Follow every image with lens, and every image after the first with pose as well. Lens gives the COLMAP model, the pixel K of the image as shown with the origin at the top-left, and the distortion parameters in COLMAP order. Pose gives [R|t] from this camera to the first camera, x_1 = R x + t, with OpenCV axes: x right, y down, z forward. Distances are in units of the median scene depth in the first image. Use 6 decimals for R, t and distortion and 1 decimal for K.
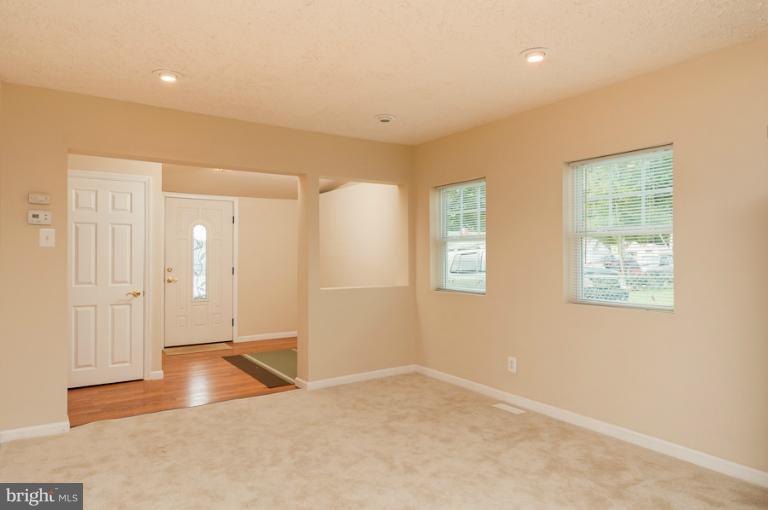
lens RADIAL K [[427.2, 0, 385.2], [0, 427.2, 250.7], [0, 0, 1]] dist [-0.000828, -0.000090]
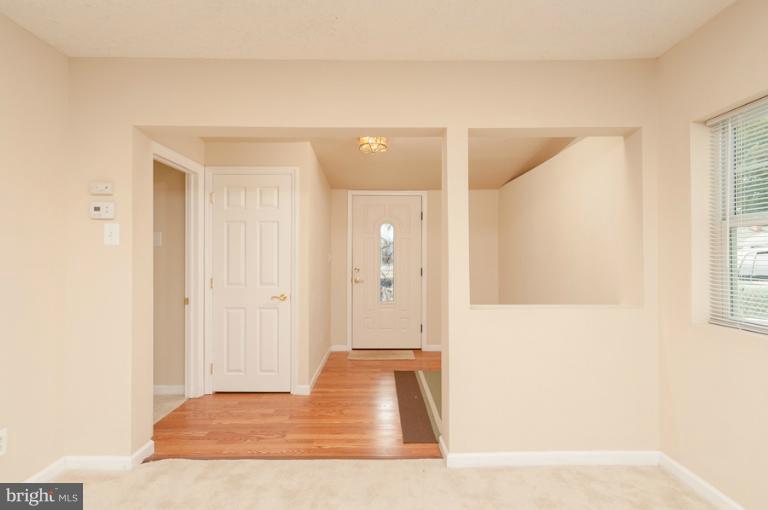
lens RADIAL K [[399.7, 0, 379.3], [0, 399.7, 252.7], [0, 0, 1]] dist [0.006683, 0.000456]
pose [[0.840244, -0.003822, -0.542196, 0.053577], [0.006592, 0.999973, 0.003167, 0.004574], [0.542169, -0.006235, 0.840246, 0.408804]]
